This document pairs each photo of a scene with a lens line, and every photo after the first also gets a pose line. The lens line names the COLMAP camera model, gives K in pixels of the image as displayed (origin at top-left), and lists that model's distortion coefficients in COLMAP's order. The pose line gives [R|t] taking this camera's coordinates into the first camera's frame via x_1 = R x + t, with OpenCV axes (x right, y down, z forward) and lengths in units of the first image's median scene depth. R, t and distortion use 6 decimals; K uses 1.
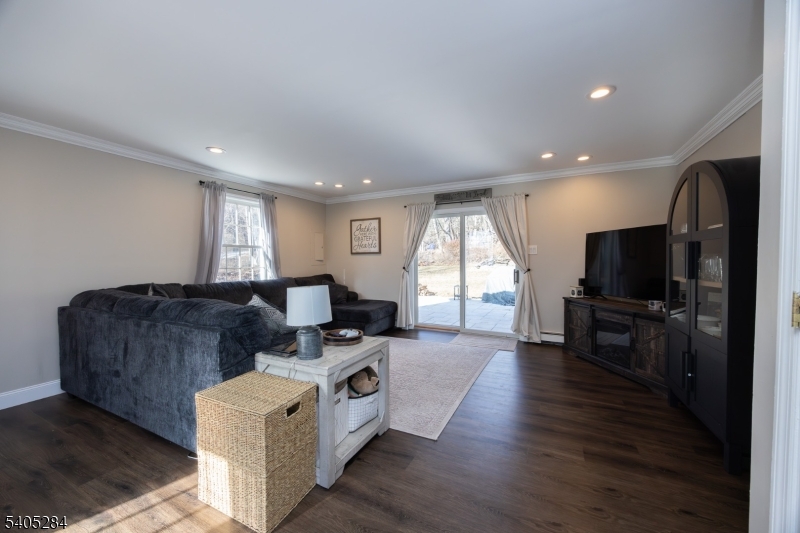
lens RADIAL K [[302.8, 0, 404.5], [0, 302.8, 264.6], [0, 0, 1]] dist [-0.010218, 0.000575]
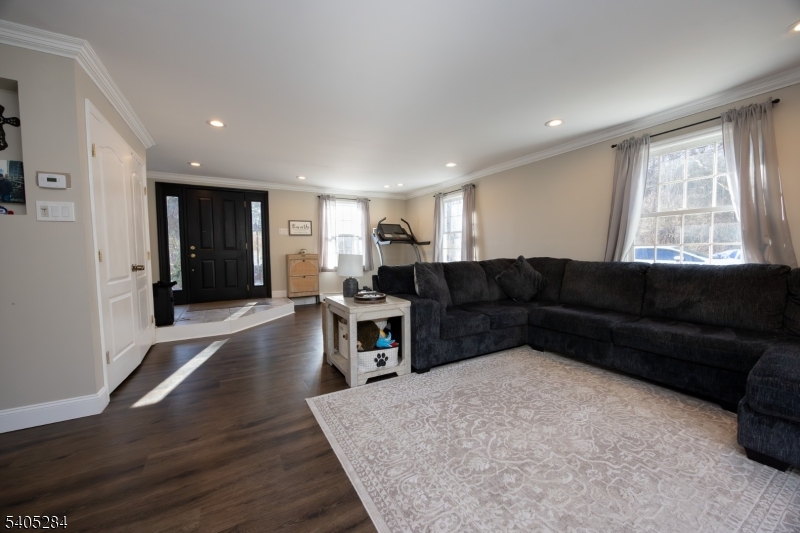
lens RADIAL K [[302.8, 0, 403.7], [0, 302.8, 266.4], [0, 0, 1]] dist [-0.010218, 0.000575]
pose [[-0.550065, 0.054250, -0.833358, 0.396545], [0.010722, 0.998264, 0.057908, 0.016466], [0.835053, 0.022918, -0.549691, 0.939168]]
